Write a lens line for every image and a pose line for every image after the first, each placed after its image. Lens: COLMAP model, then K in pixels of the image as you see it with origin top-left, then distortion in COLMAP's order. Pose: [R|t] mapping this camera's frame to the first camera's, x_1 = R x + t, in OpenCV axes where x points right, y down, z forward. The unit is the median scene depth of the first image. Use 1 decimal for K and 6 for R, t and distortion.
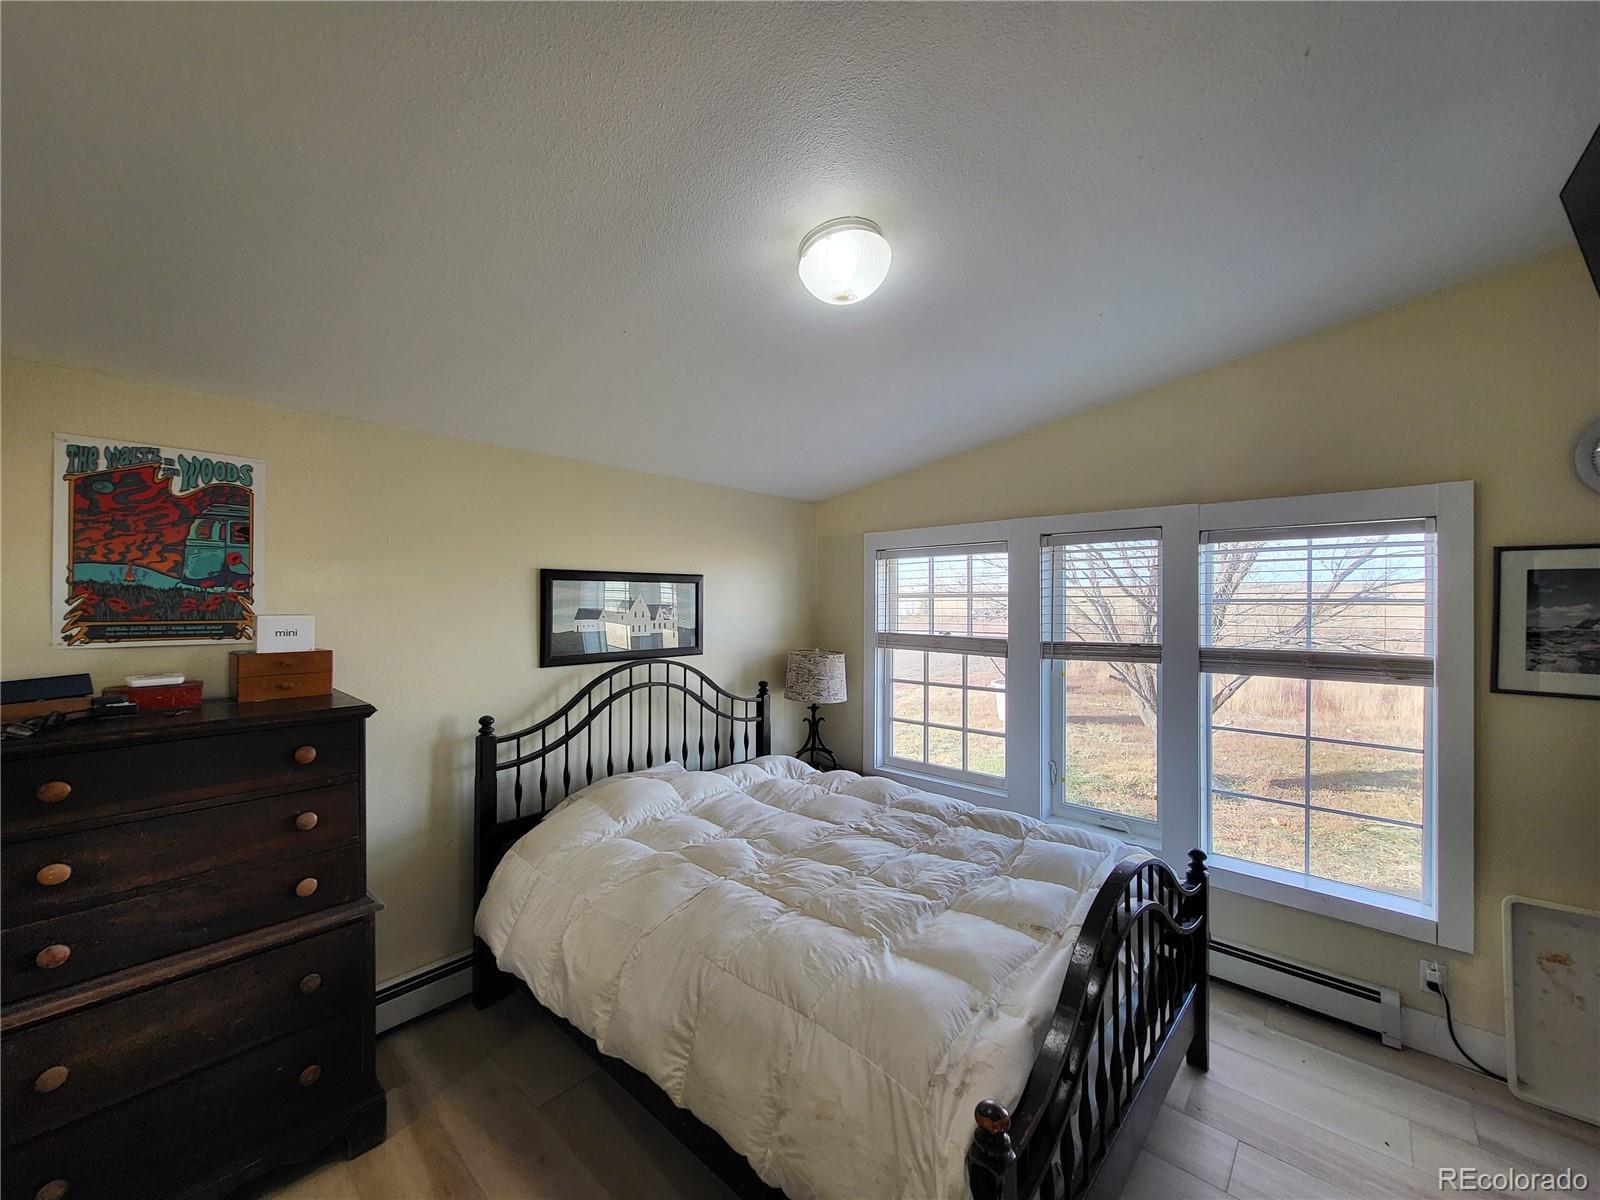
lens RADIAL K [[631.6, 0, 793.5], [0, 631.6, 604.5], [0, 0, 1]] dist [-0.000685, -0.000431]
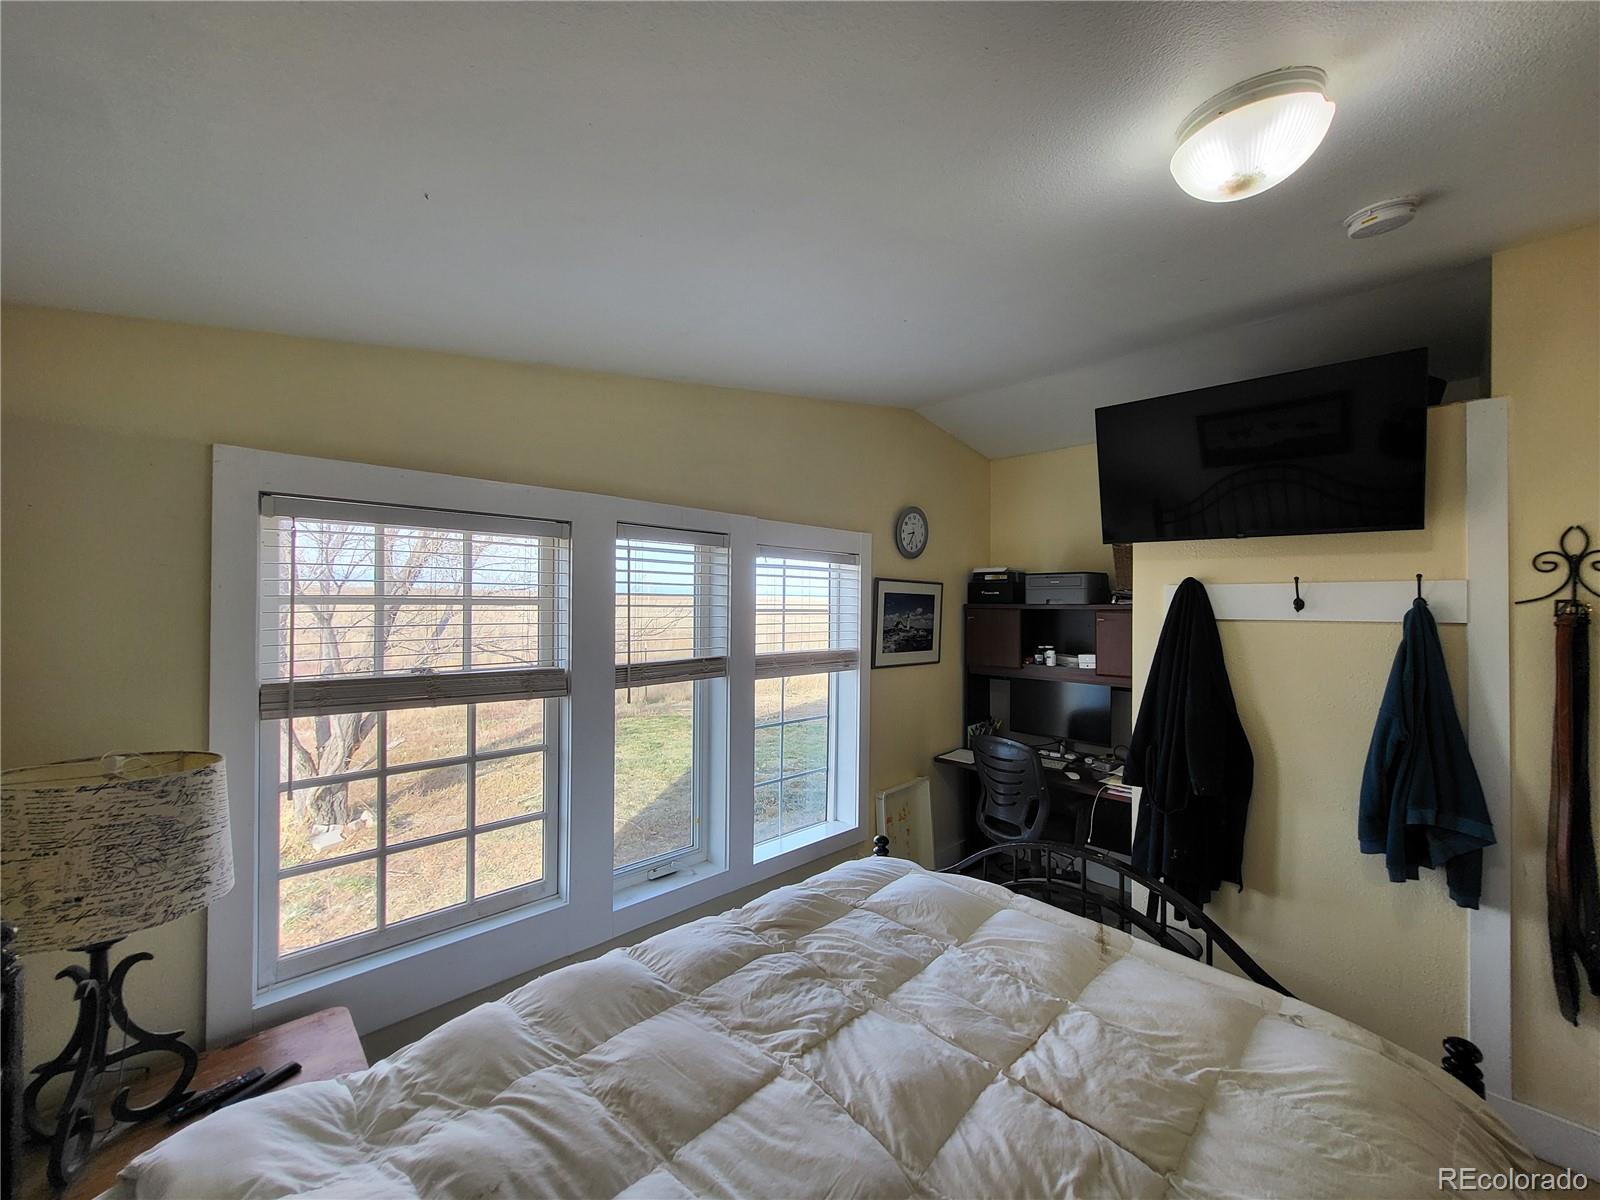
lens RADIAL K [[631.6, 0, 793.5], [0, 631.6, 604.5], [0, 0, 1]] dist [-0.000685, -0.000431]
pose [[0.060060, 0.004086, 0.998186, -0.394655], [-0.000772, 0.999992, -0.004047, -0.012555], [-0.998194, -0.000528, 0.060062, 0.903551]]
